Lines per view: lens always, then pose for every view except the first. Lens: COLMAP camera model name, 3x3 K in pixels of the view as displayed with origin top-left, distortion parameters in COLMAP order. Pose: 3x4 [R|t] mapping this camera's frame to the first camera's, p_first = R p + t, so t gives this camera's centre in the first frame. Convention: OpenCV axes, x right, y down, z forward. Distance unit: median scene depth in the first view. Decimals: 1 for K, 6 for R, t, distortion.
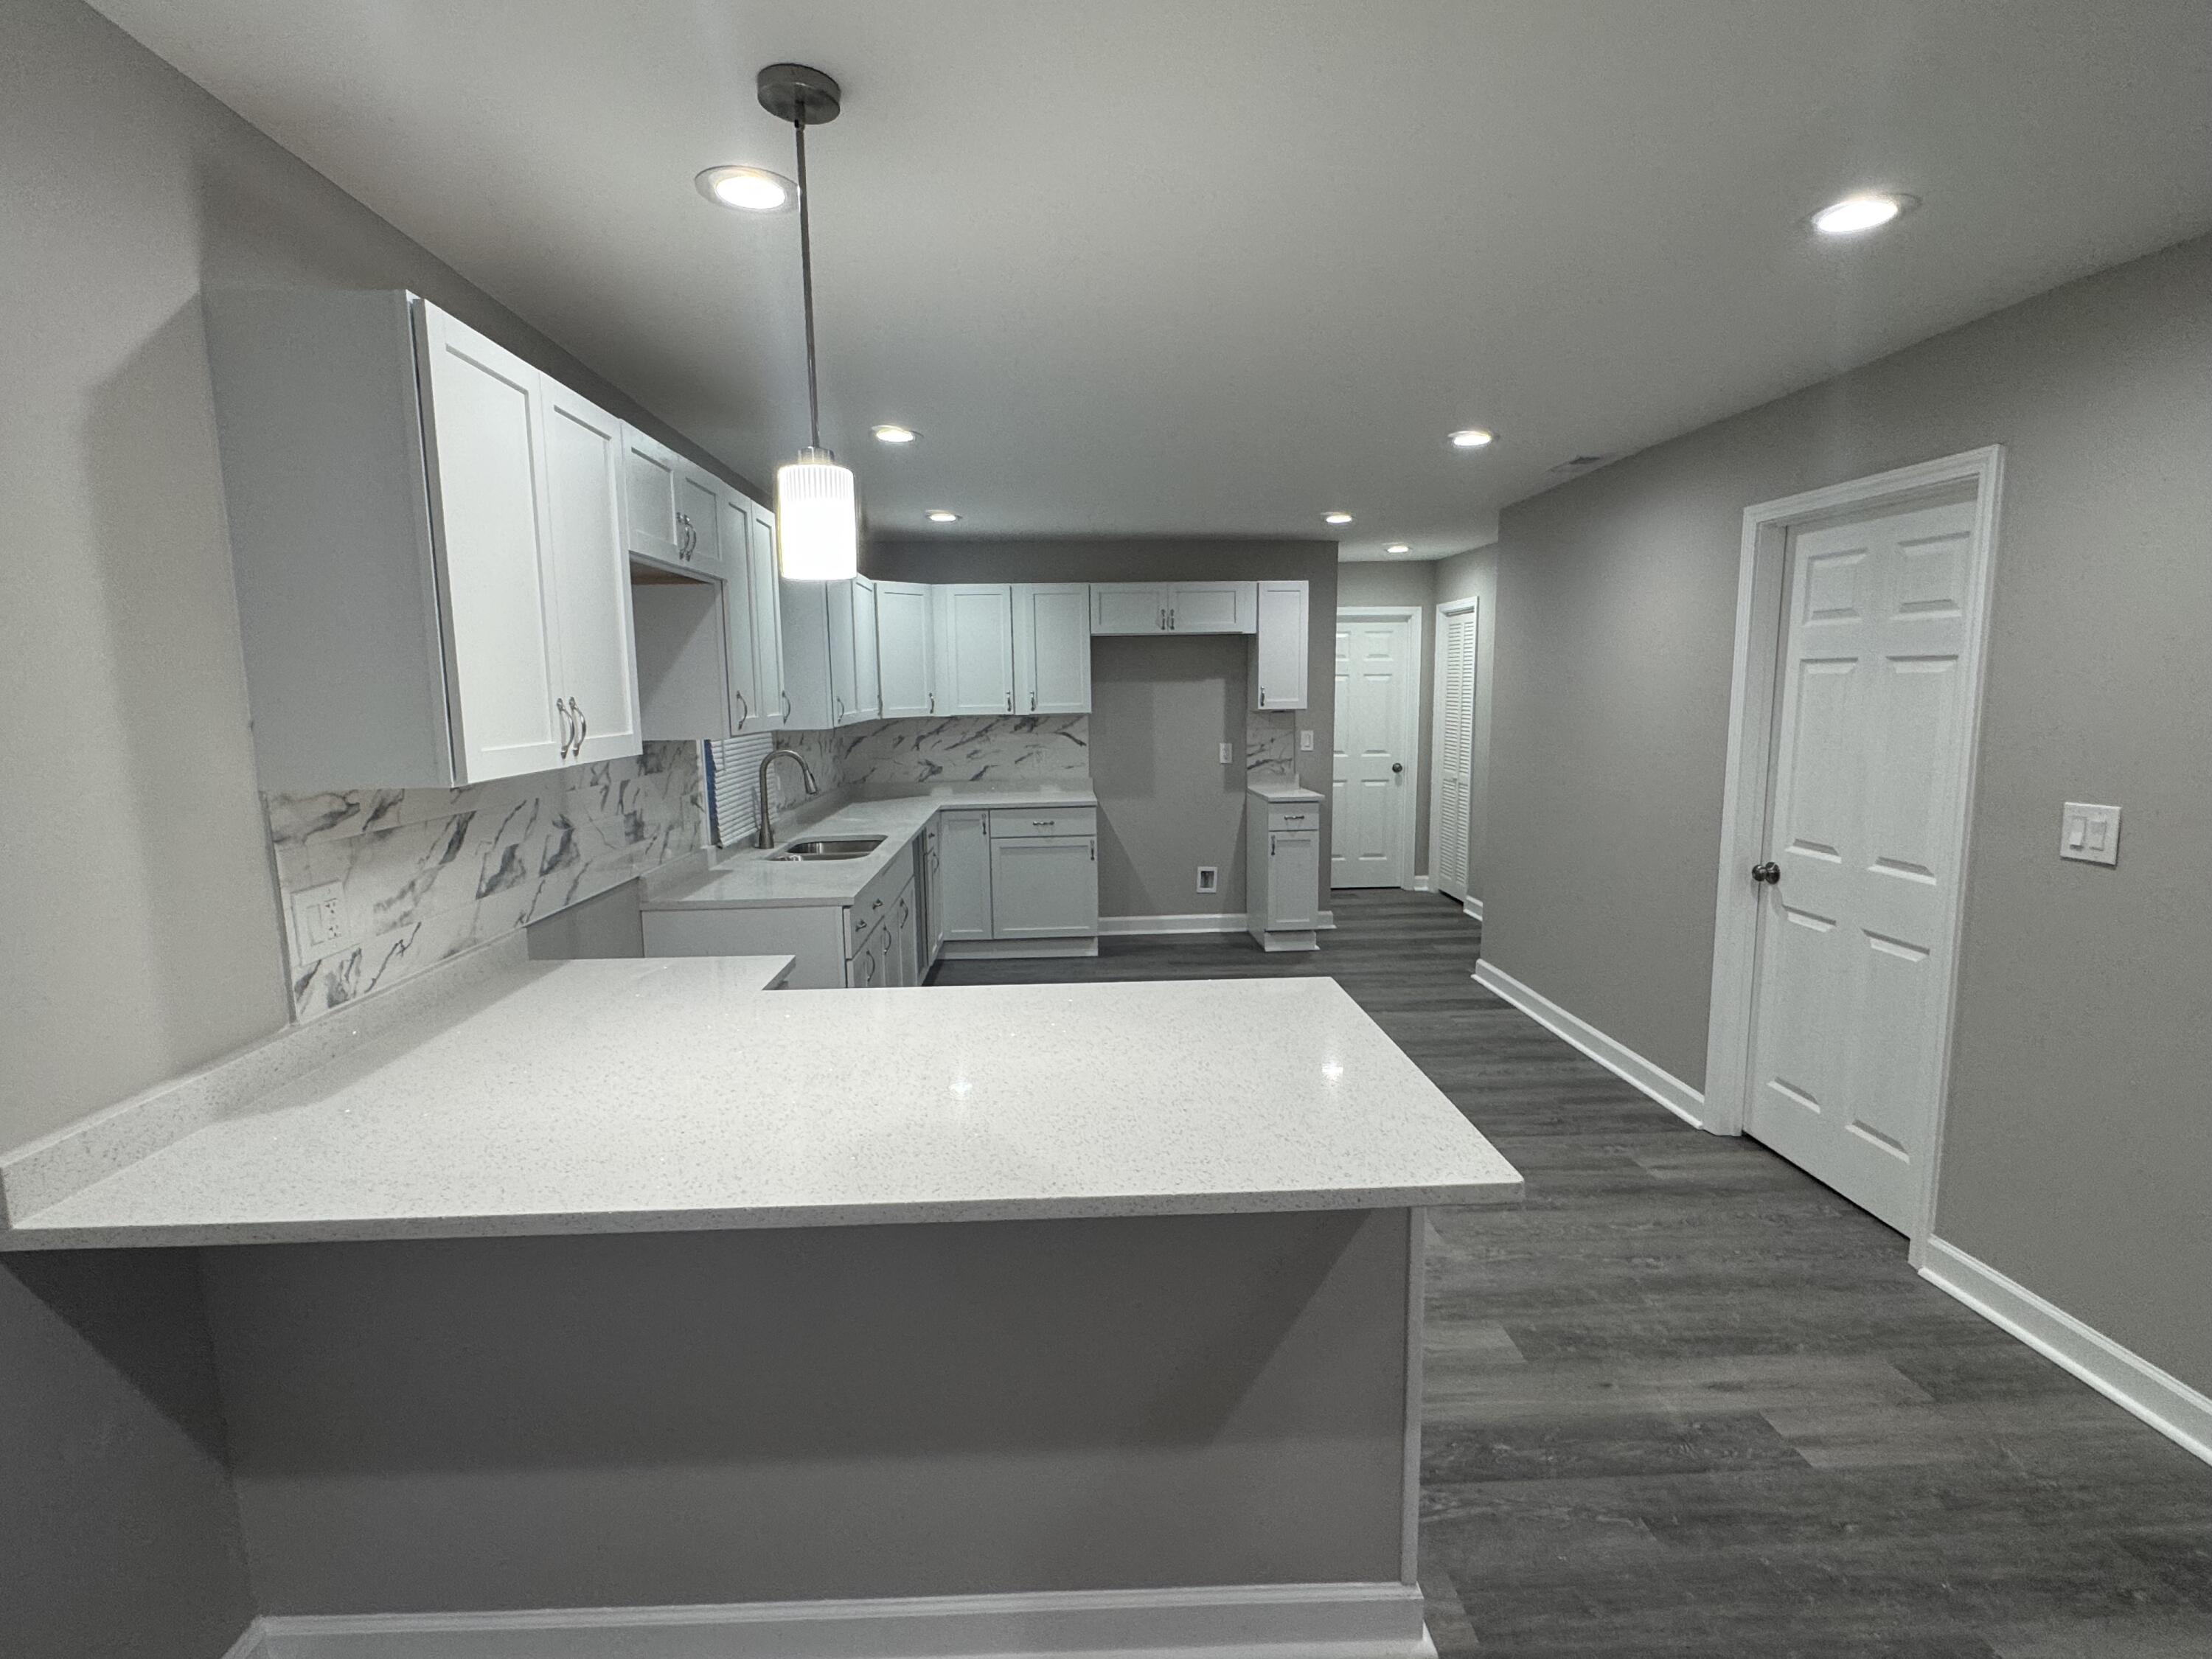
lens RADIAL K [[1077.0, 0, 1106.0], [0, 1077.0, 829.5], [0, 0, 1]] dist [-0.001095, 0.000058]
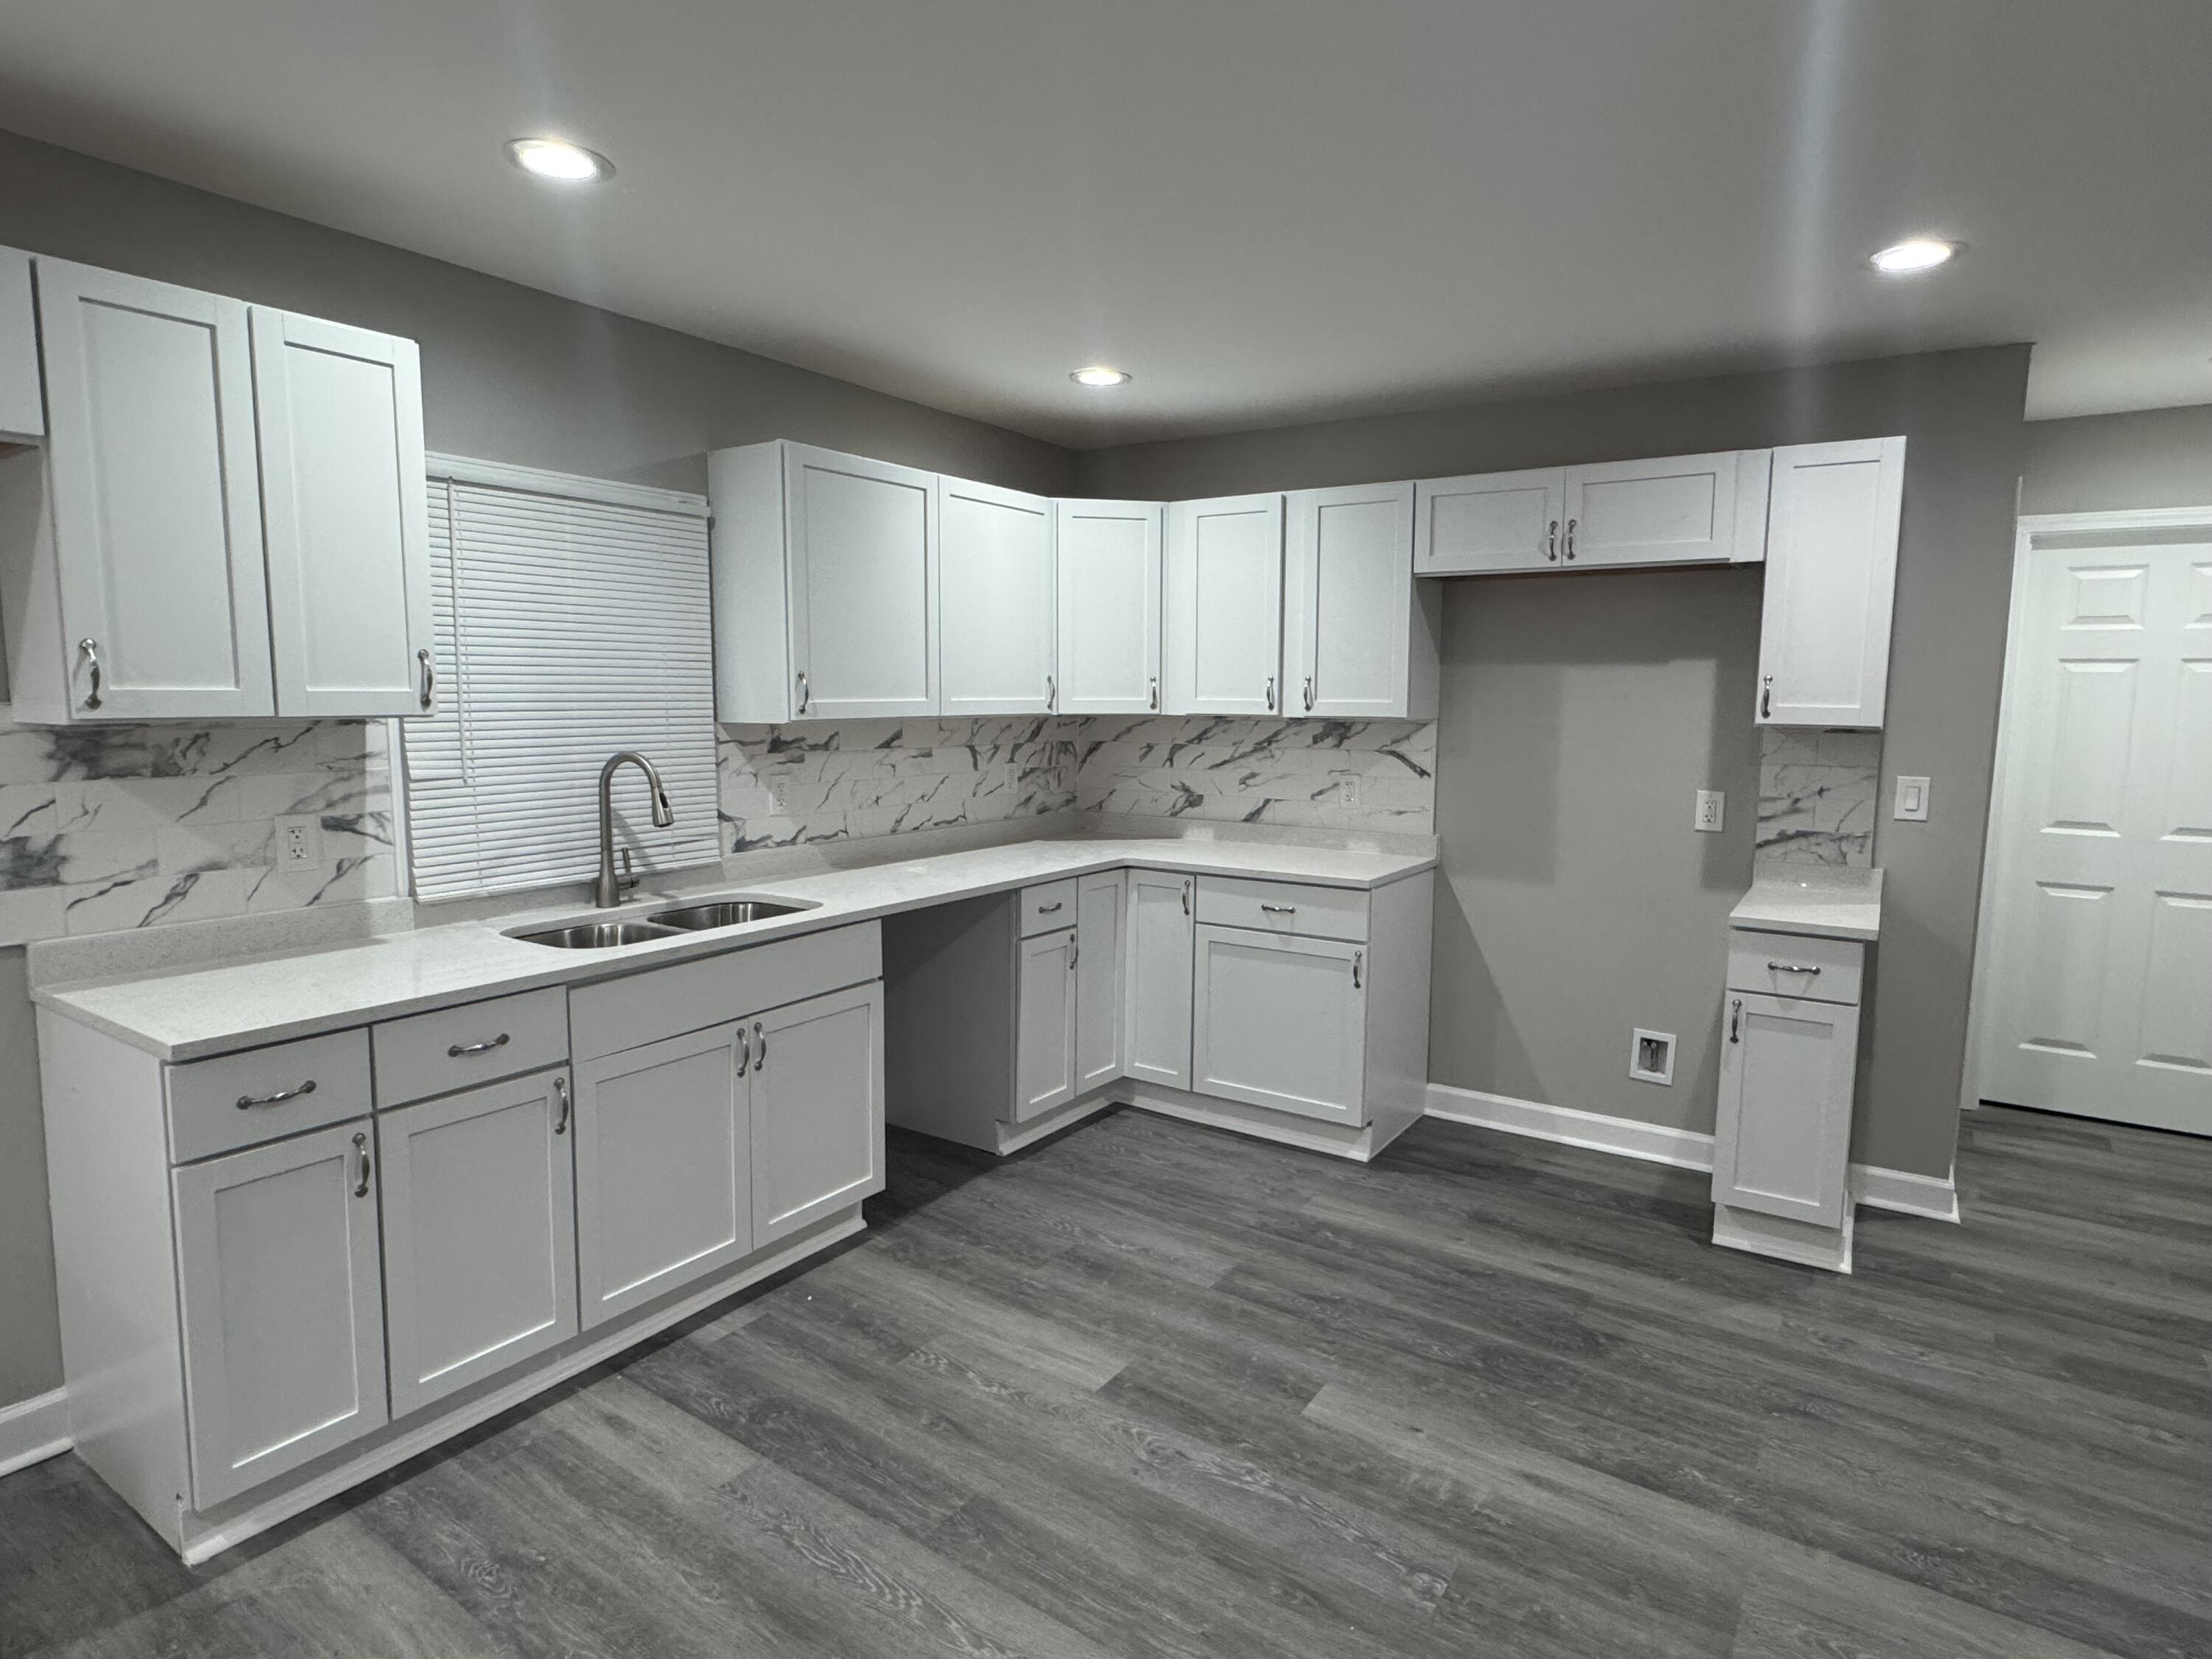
lens RADIAL K [[1209.0, 0, 1106.0], [0, 1209.0, 829.5], [0, 0, 1]] dist [0.001643, 0.001506]
pose [[0.794563, 0.091492, -0.600249, 0.231978], [-0.096156, 0.995067, 0.024388, -0.050847], [0.599520, 0.038340, 0.799441, 0.407447]]
